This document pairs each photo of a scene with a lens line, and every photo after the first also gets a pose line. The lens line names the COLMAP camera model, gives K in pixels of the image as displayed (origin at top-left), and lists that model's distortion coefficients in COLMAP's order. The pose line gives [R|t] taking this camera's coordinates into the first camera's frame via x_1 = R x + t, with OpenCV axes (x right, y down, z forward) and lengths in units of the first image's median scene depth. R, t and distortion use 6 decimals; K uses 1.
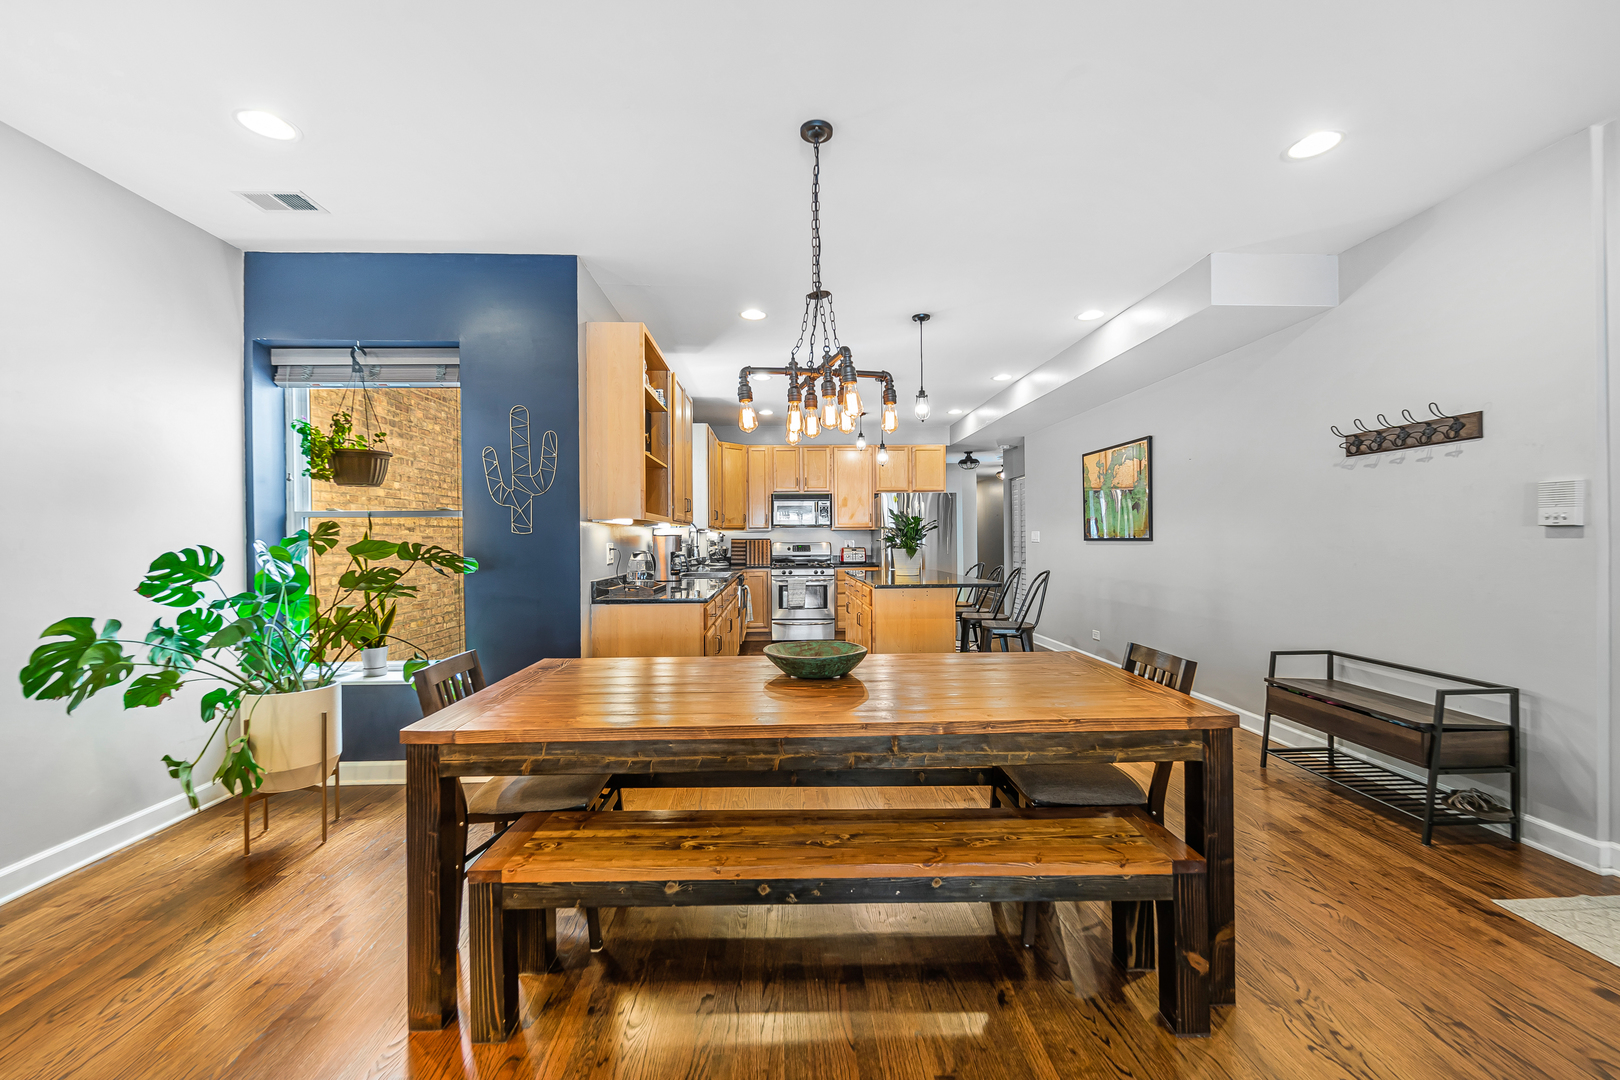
lens RADIAL K [[664.1, 0, 814.3], [0, 664.1, 540.9], [0, 0, 1]] dist [0.003617, -0.001178]
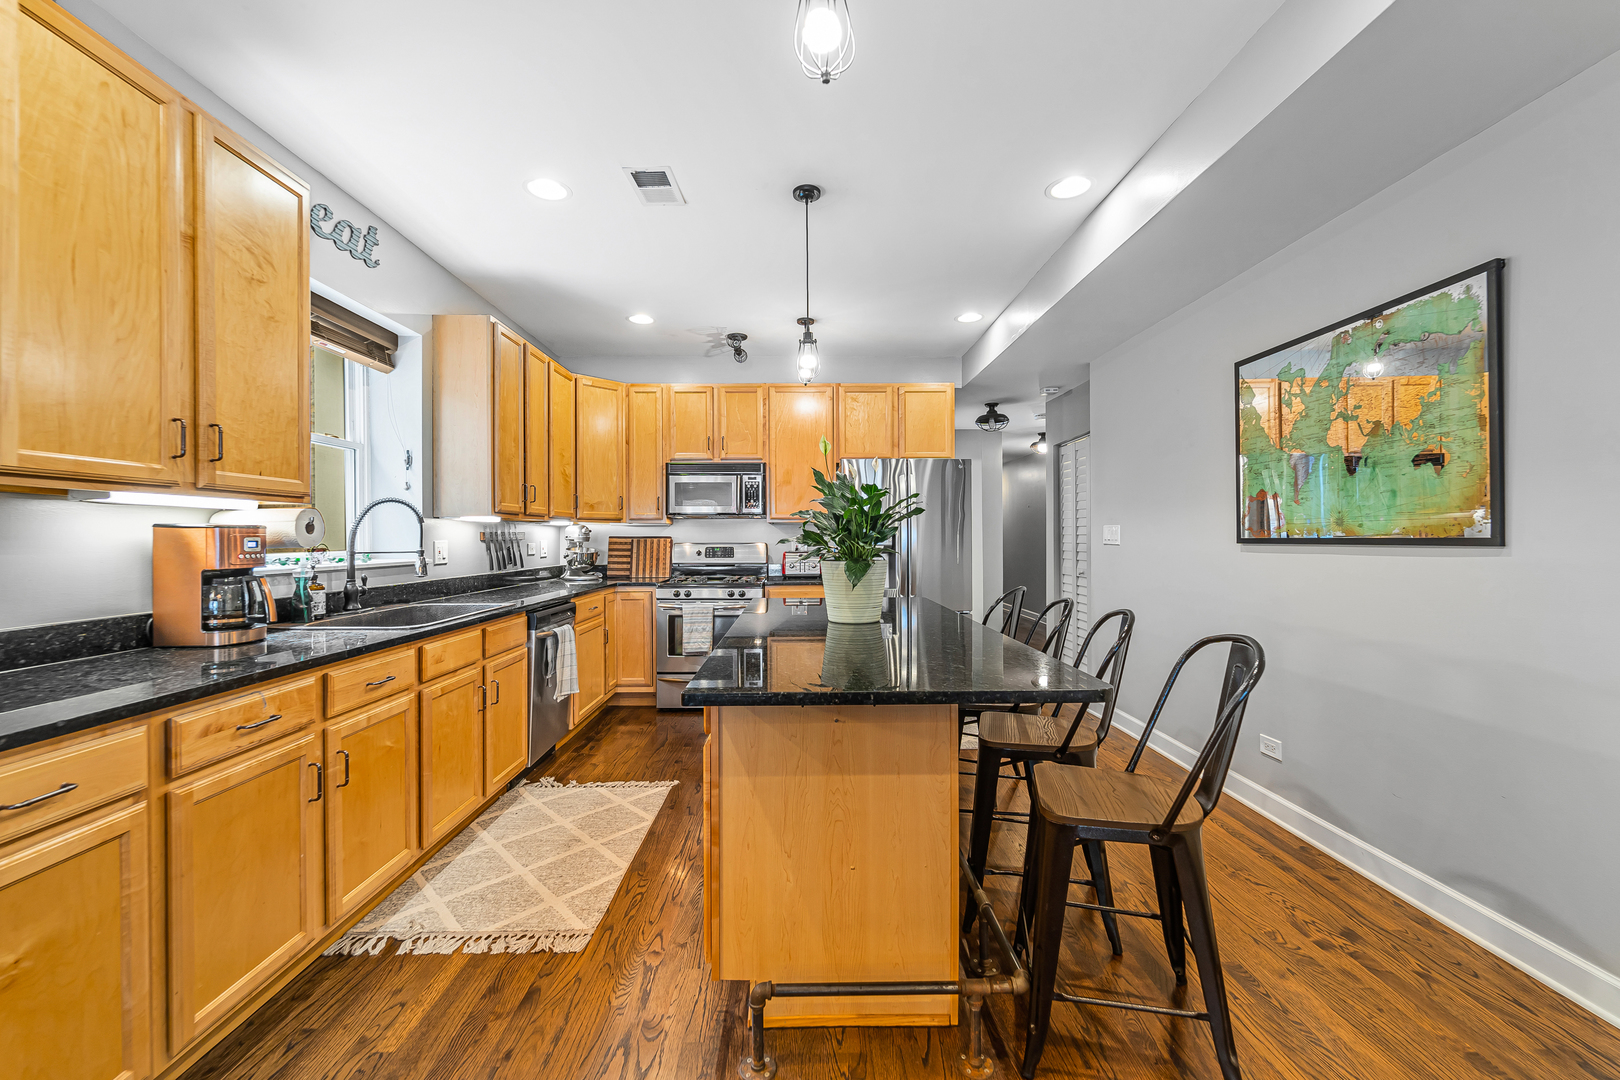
lens RADIAL K [[664.1, 0, 809.5], [0, 664.1, 542.5], [0, 0, 1]] dist [0.003617, -0.001178]
pose [[0.999318, 0.004925, -0.036588, 0.111179], [-0.004744, 0.999976, 0.005035, -0.001979], [0.036612, -0.004858, 0.999318, 0.490012]]
